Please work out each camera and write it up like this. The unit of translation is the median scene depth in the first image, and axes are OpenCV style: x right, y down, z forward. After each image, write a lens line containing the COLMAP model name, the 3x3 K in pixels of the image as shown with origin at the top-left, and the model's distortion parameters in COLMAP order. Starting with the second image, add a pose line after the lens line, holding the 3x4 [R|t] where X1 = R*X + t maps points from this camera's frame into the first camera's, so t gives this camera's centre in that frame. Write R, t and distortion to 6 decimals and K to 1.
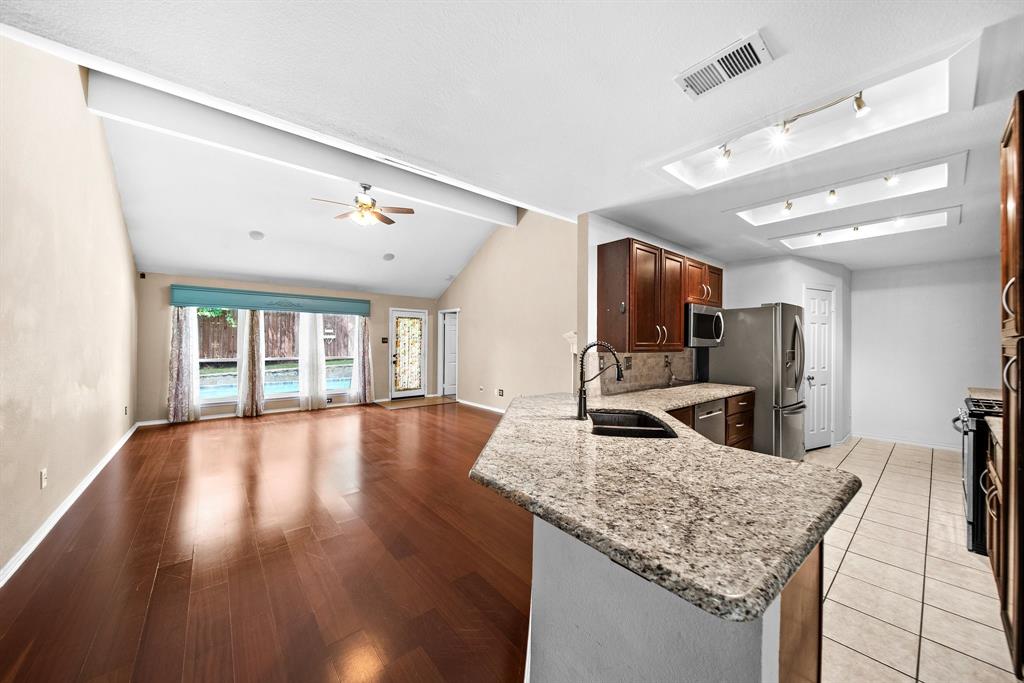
lens RADIAL K [[363.5, 0, 509.9], [0, 363.5, 342.4], [0, 0, 1]] dist [-0.000444, -0.000725]
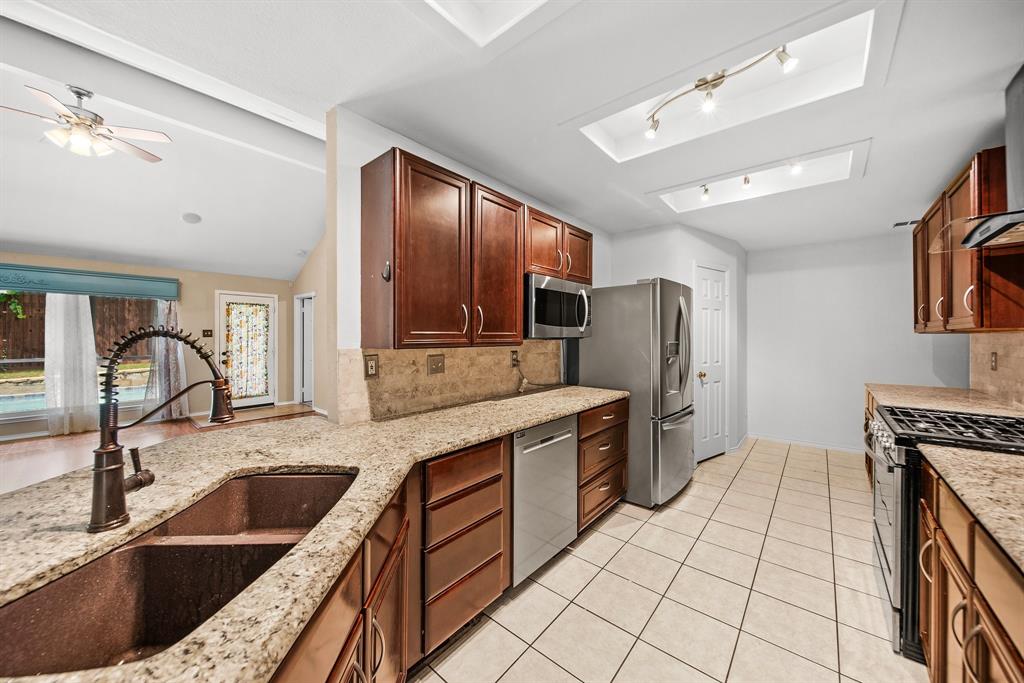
lens RADIAL K [[363.5, 0, 515.1], [0, 363.5, 337.3], [0, 0, 1]] dist [-0.000444, -0.000725]
pose [[0.985086, -0.007791, 0.171888, 0.306933], [0.006952, 0.999961, 0.005481, 0.005995], [-0.171924, -0.004204, 0.985101, 0.298657]]
